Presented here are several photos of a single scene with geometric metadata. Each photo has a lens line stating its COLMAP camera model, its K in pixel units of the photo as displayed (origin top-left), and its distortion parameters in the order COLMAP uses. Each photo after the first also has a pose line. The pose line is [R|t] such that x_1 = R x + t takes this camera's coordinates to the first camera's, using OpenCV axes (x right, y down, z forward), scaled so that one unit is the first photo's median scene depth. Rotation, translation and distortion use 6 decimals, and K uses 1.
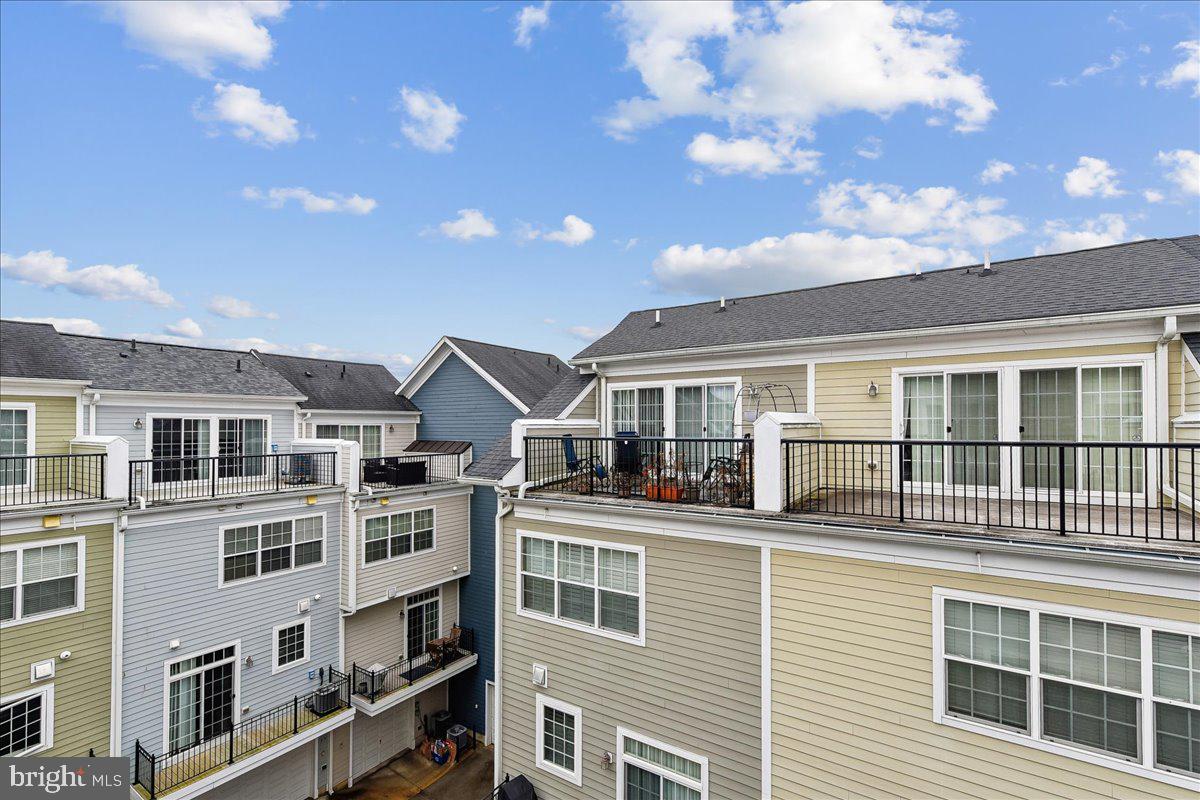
lens RADIAL K [[537.6, 0, 601.6], [0, 537.6, 401.6], [0, 0, 1]] dist [0.006040, -0.000037]
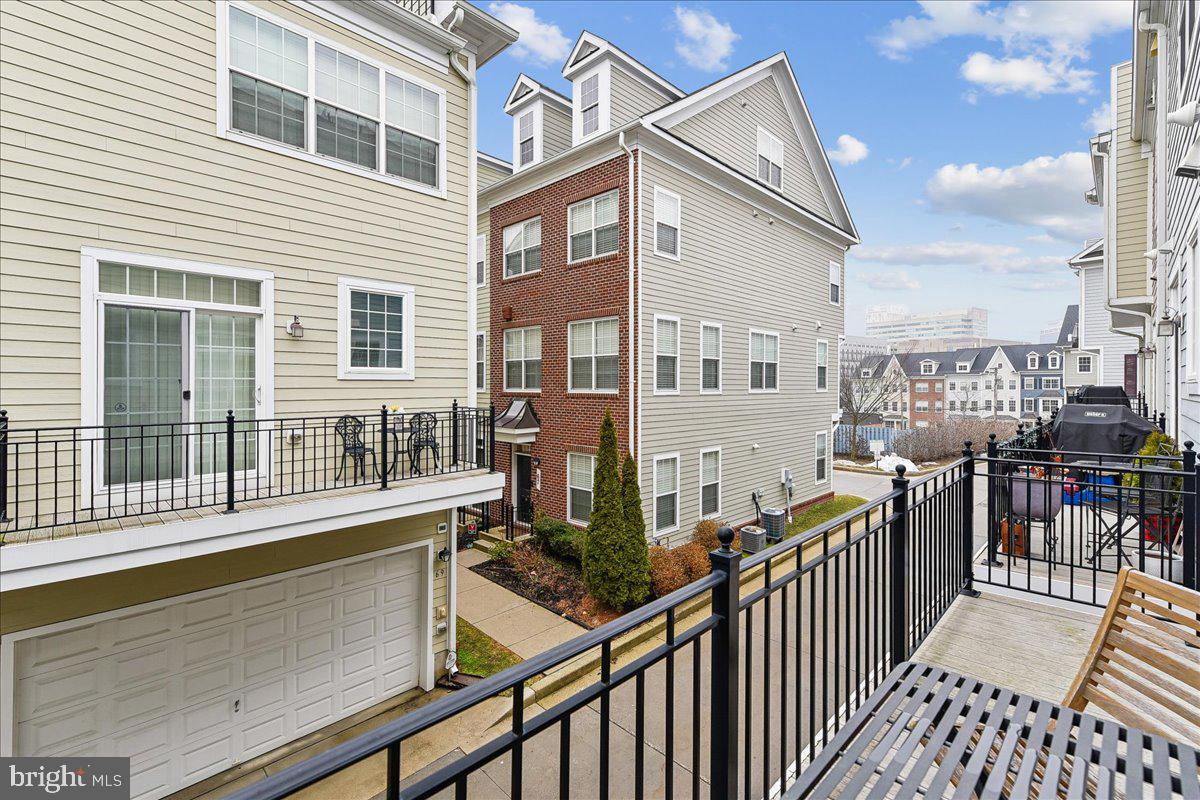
lens RADIAL K [[527.2, 0, 603.5], [0, 527.2, 390.2], [0, 0, 1]] dist [0.004473, 0.000118]
pose [[0.185405, -0.008188, 0.982628, -0.074821], [-0.009475, 0.999904, 0.010119, 0.490988], [-0.982616, -0.011186, 0.185310, 0.087574]]
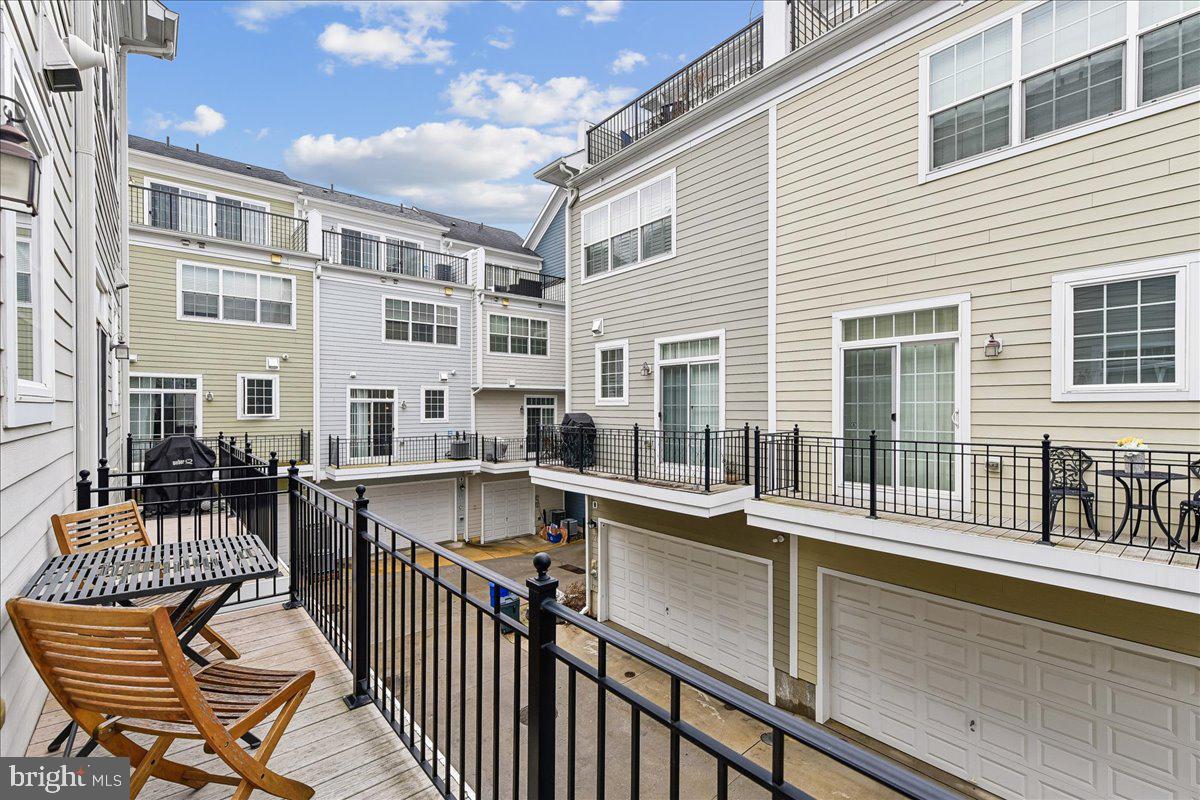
lens RADIAL K [[531.9, 0, 596.5], [0, 531.9, 412.3], [0, 0, 1]] dist [0.003620, 0.000233]
pose [[0.955485, 0.002778, -0.295028, 0.160943], [0.002607, 0.999837, 0.017858, 0.488156], [0.295029, -0.017832, 0.955322, -0.074398]]
